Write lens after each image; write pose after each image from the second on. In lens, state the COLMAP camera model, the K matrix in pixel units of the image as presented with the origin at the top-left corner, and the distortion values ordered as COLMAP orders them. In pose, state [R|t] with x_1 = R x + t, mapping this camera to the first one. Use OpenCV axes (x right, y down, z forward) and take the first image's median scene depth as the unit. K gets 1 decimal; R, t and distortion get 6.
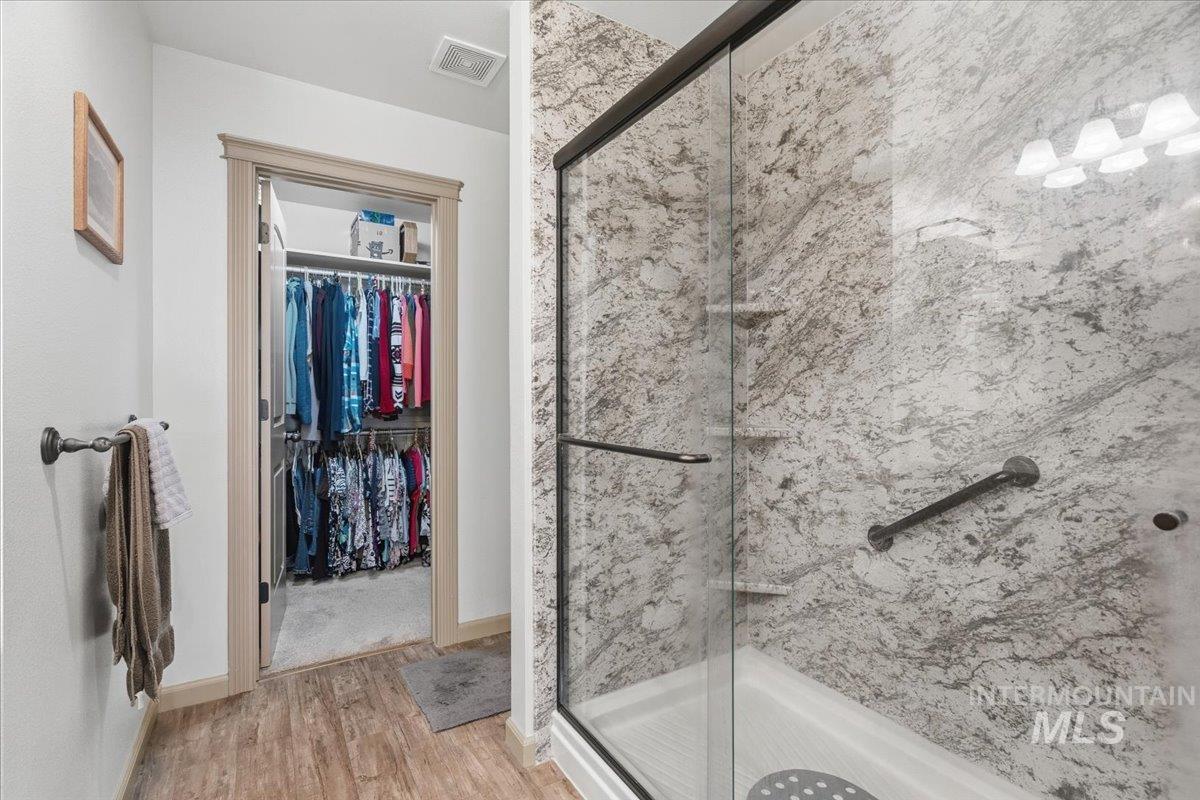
lens RADIAL K [[552.6, 0, 598.6], [0, 552.6, 395.2], [0, 0, 1]] dist [-0.008788, 0.002788]
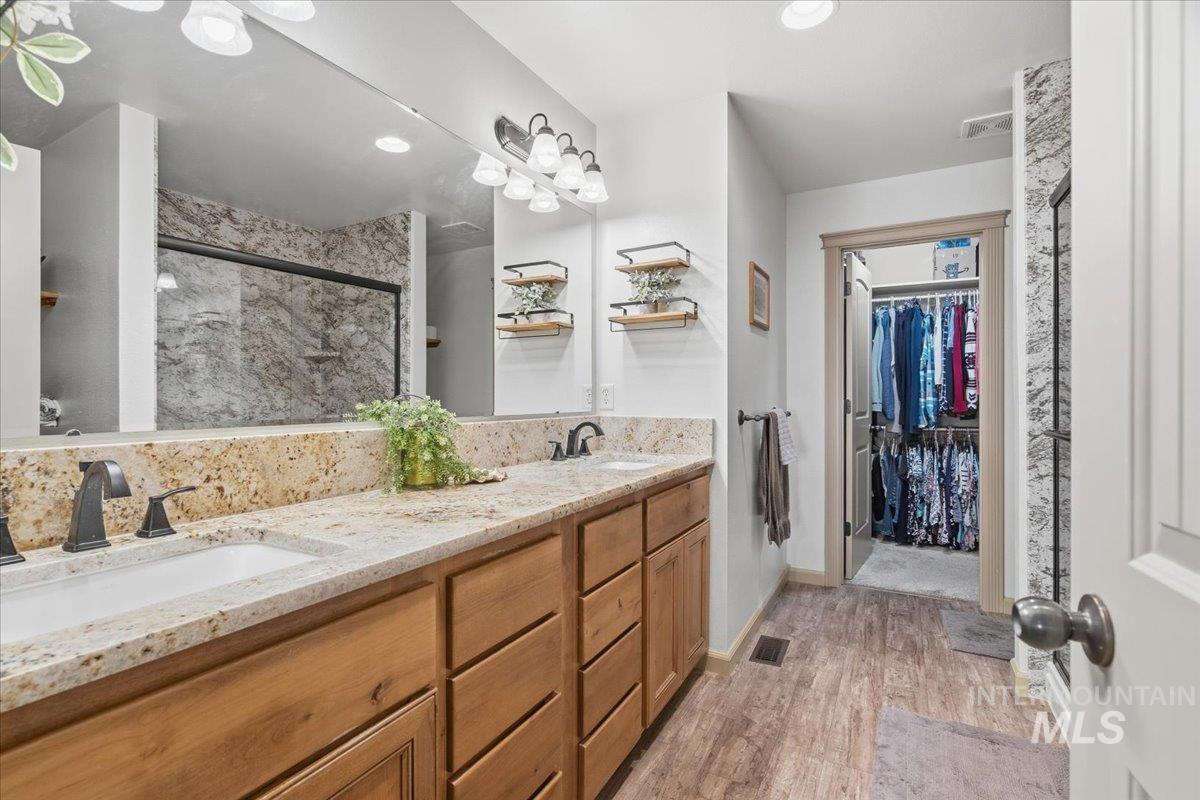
lens RADIAL K [[552.6, 0, 597.1], [0, 552.6, 400.1], [0, 0, 1]] dist [-0.008788, 0.002788]
pose [[0.497038, 0.003708, -0.867721, 0.244718], [0.000573, 0.999989, 0.004601, 0.000521], [0.867729, -0.002784, 0.497031, -0.233079]]
